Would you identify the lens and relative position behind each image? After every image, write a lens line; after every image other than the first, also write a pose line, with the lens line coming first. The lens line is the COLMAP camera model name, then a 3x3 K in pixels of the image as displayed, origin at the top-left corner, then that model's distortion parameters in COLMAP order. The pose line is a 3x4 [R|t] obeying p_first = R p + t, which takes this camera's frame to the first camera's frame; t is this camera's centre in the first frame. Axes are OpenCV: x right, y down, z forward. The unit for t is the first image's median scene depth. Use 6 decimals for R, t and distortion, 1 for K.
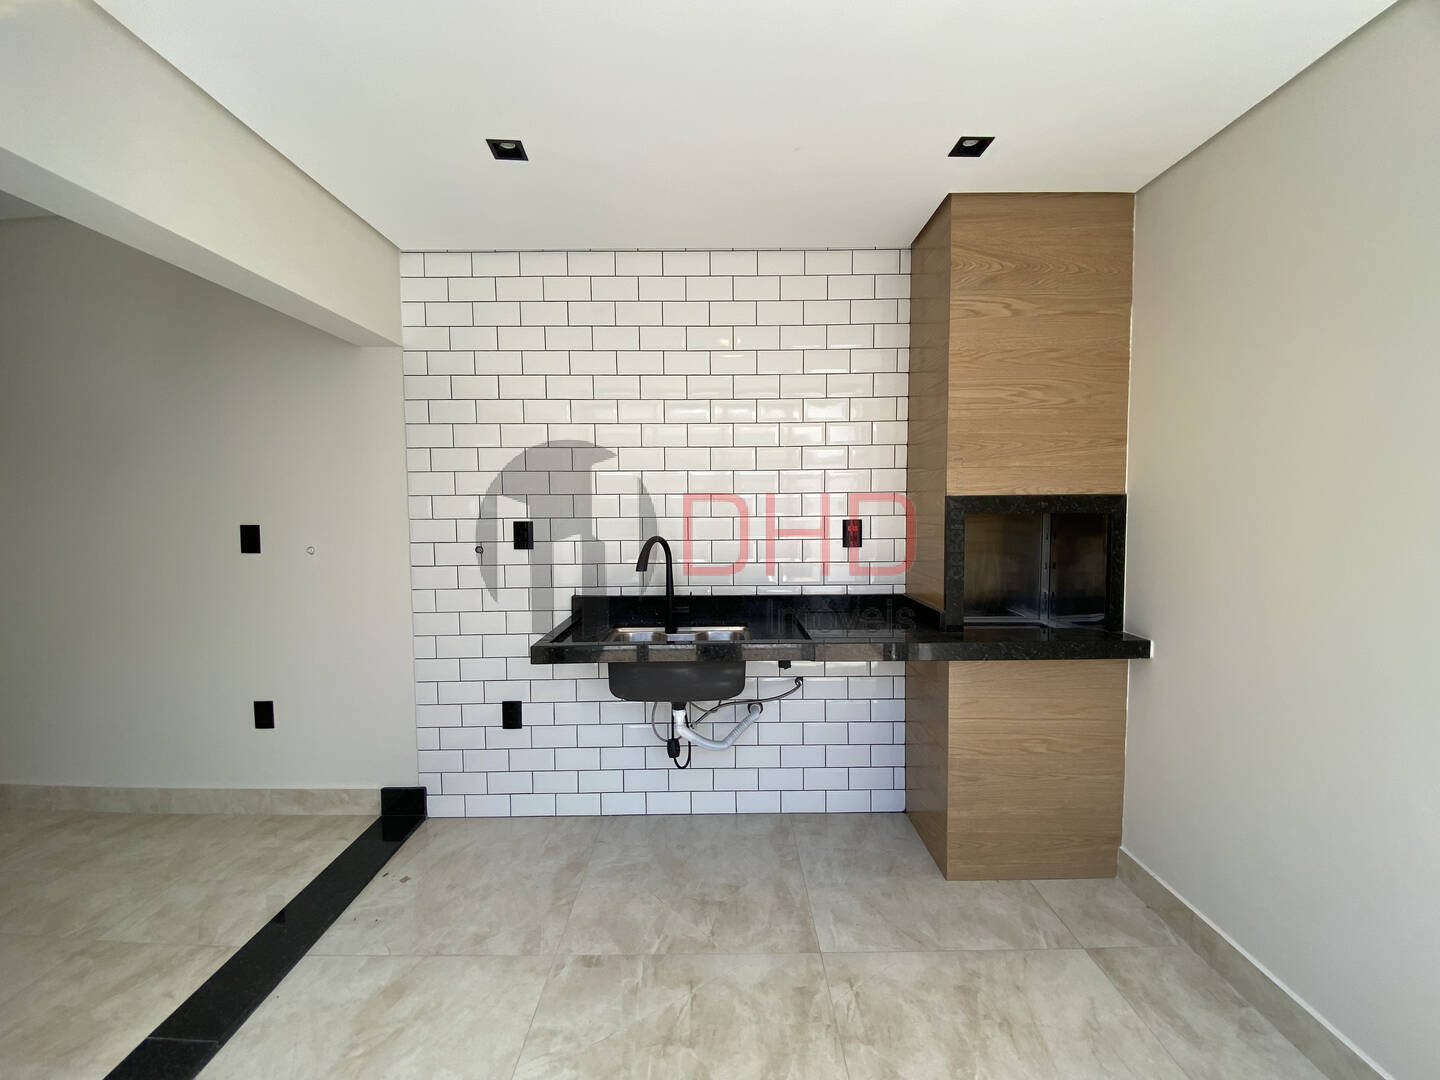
lens RADIAL K [[603.2, 0, 720.0], [0, 603.2, 540.0], [0, 0, 1]] dist [0.028553, -0.024718]
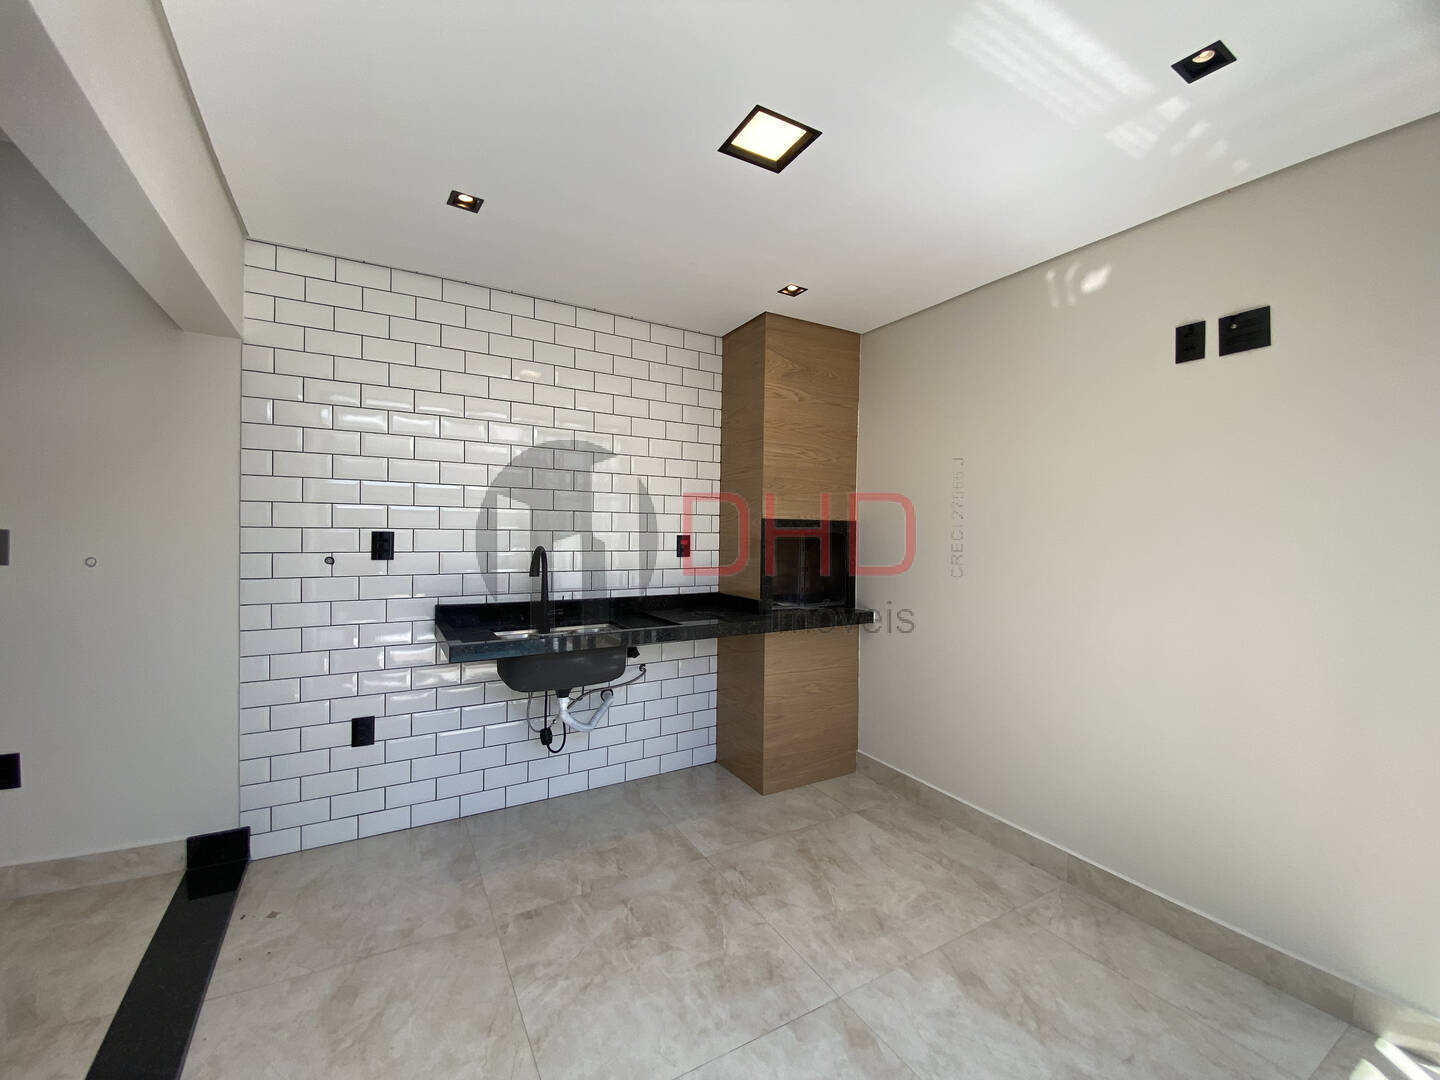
lens RADIAL K [[593.8, 0, 720.0], [0, 593.8, 540.0], [0, 0, 1]] dist [0.032226, -0.025712]
pose [[0.866783, 0.014018, 0.498489, -0.386361], [0.008086, 0.999078, -0.042155, 0.032830], [-0.498620, 0.040570, 0.865871, -0.147210]]
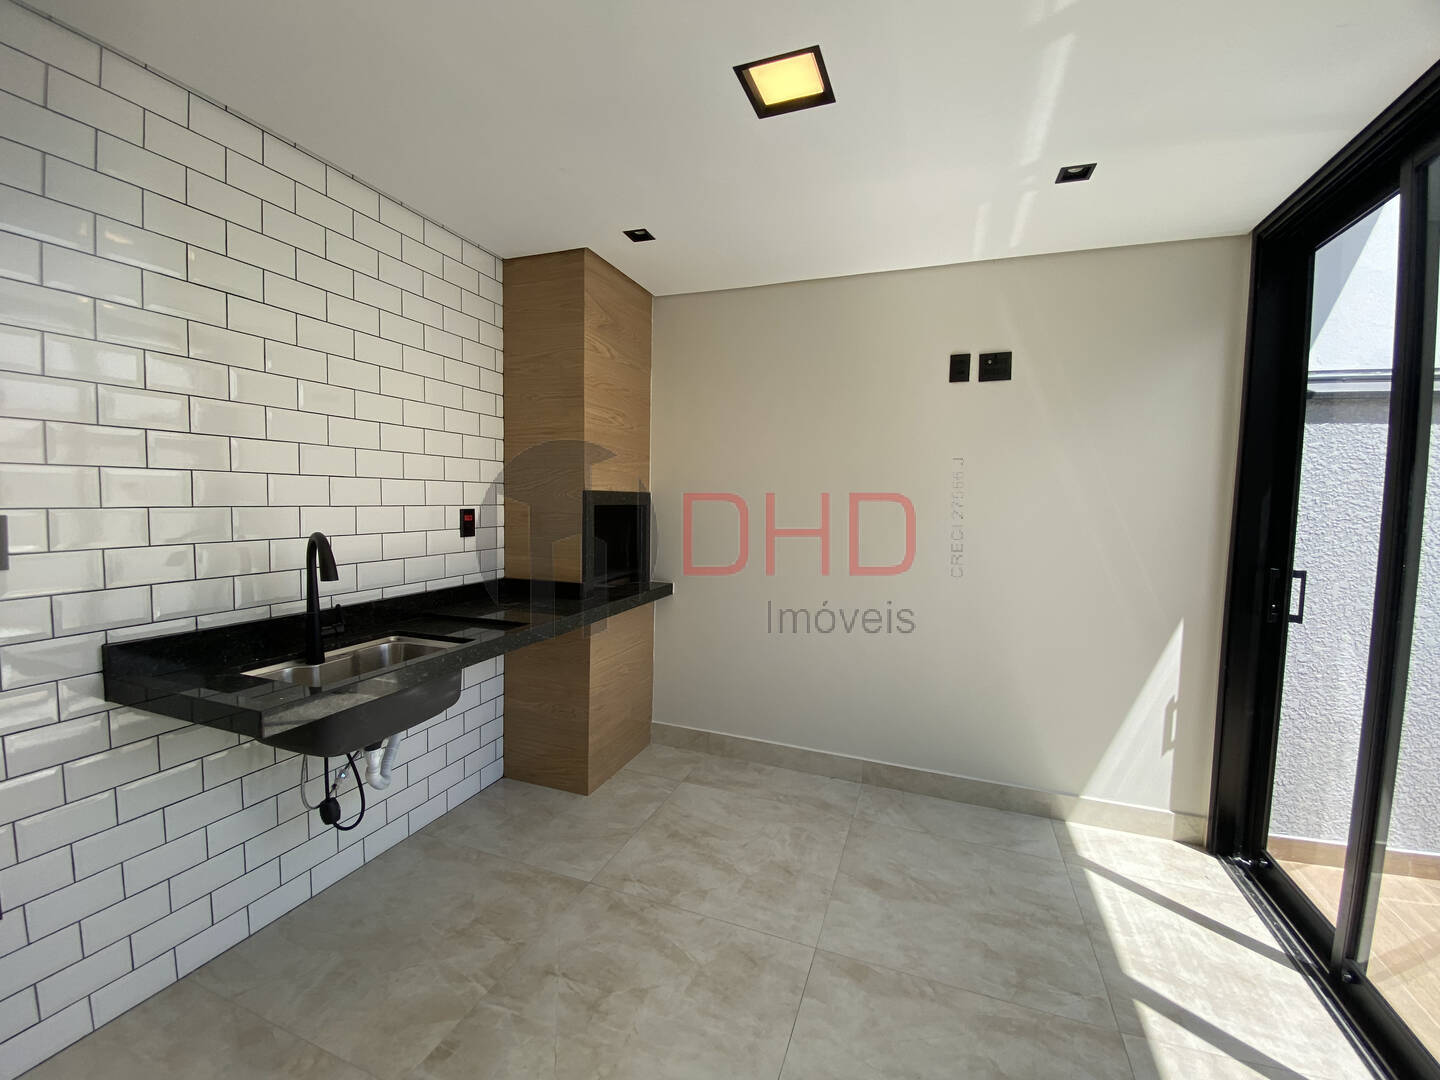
lens RADIAL K [[603.2, 0, 720.0], [0, 603.2, 540.0], [0, 0, 1]] dist [0.028553, -0.024718]
pose [[0.346171, -0.053359, 0.936653, -0.662596], [0.032543, 0.998463, 0.044853, -0.016763], [-0.937607, 0.014955, 0.347375, 0.290173]]
